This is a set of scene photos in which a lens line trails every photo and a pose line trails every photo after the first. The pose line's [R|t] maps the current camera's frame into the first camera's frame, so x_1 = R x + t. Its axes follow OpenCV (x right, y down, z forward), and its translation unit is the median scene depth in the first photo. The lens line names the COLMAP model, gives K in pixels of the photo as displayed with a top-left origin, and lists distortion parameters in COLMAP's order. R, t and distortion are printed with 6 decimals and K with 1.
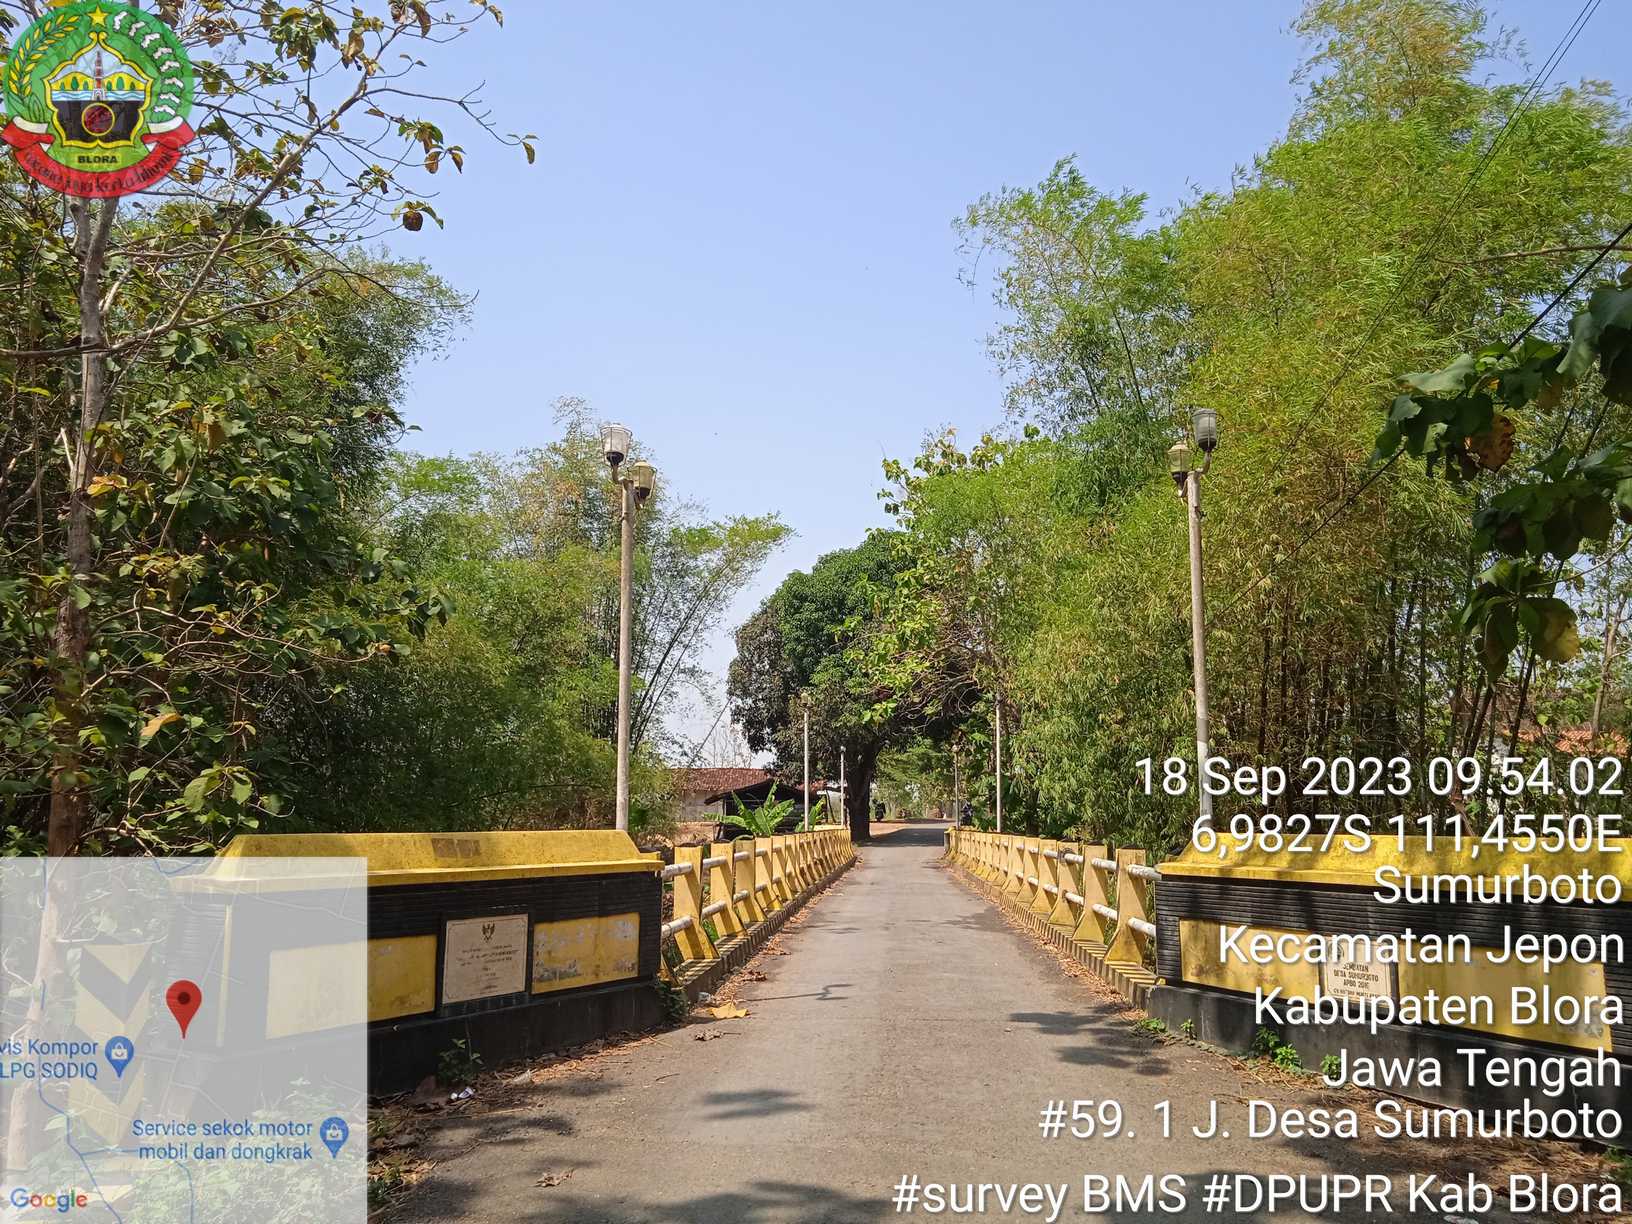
lens RADIAL K [[1302.7, 0, 828.5], [0, 1302.7, 644.2], [0, 0, 1]] dist [0.056121, -0.090589]
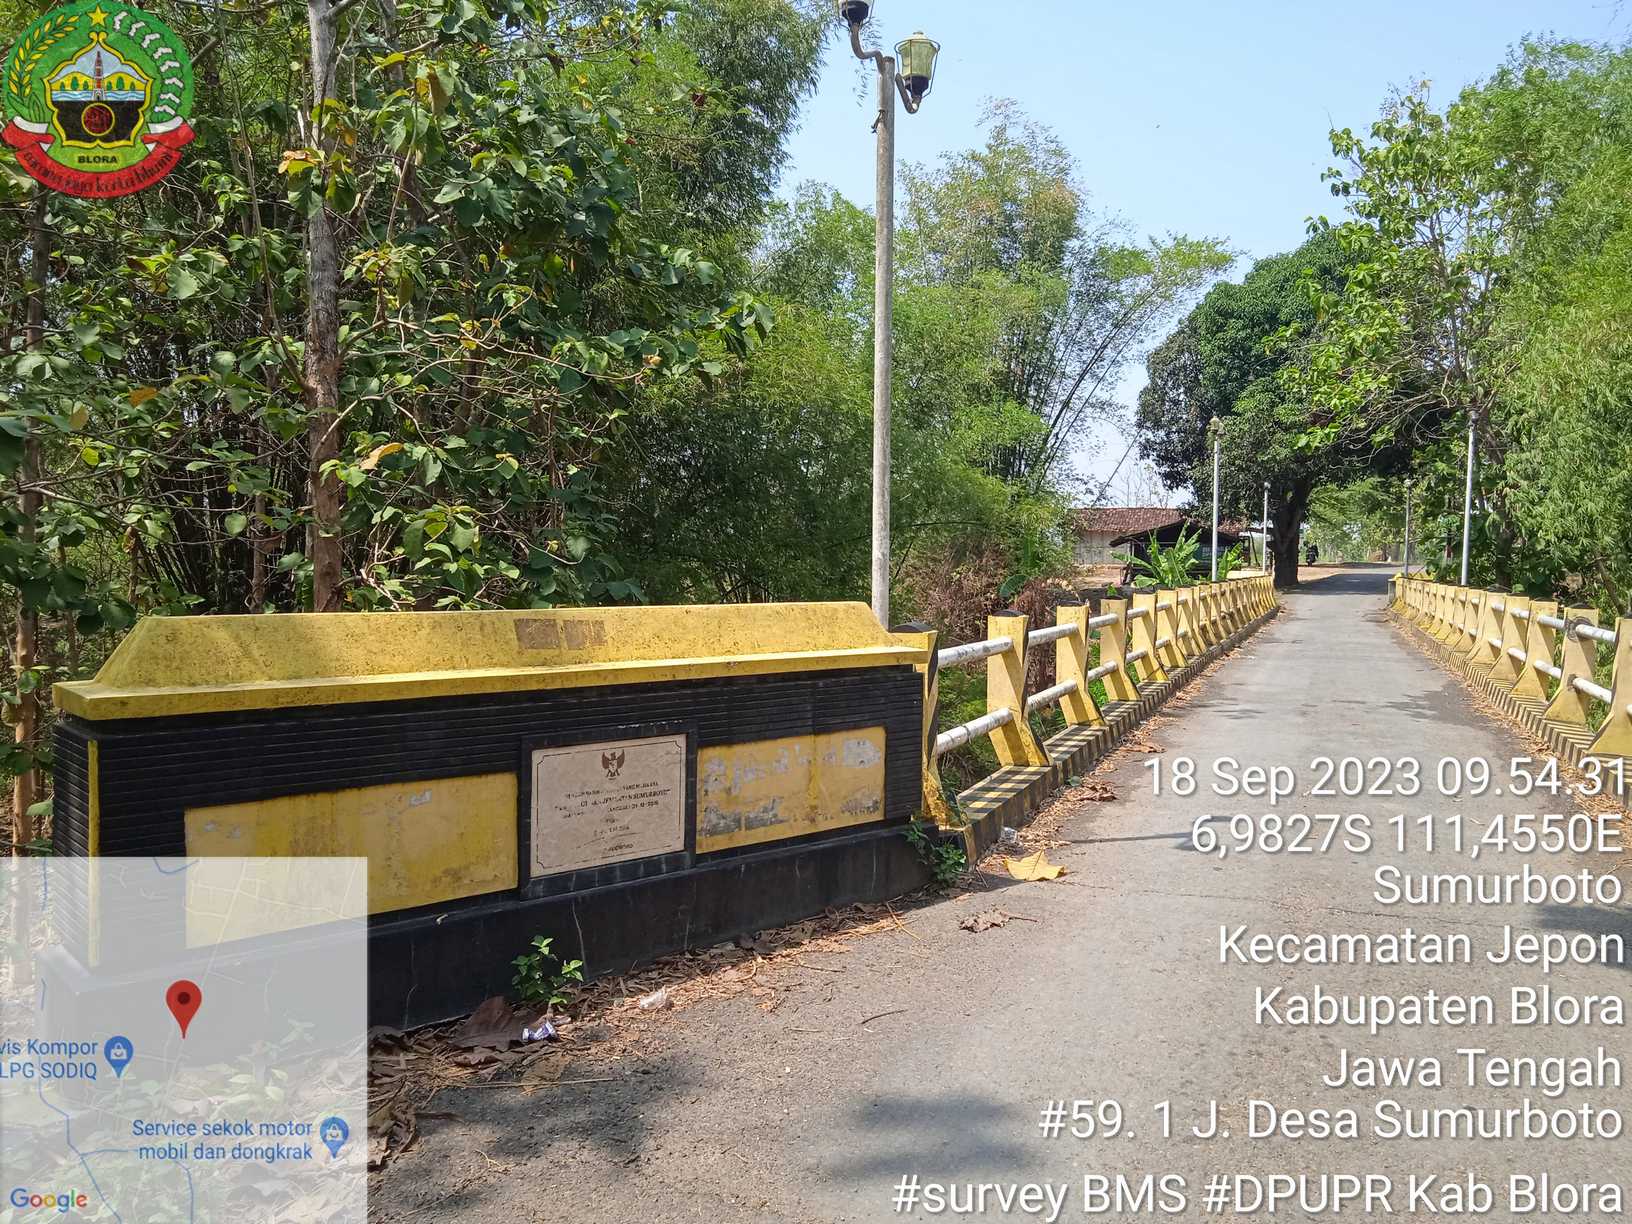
lens RADIAL K [[1302.7, 0, 828.5], [0, 1302.7, 644.2], [0, 0, 1]] dist [0.056121, -0.090589]
pose [[0.950854, 0.027223, -0.308441, 0.009609], [0.034097, 0.980864, 0.191685, 0.012552], [0.307757, -0.192781, 0.931730, 0.127741]]
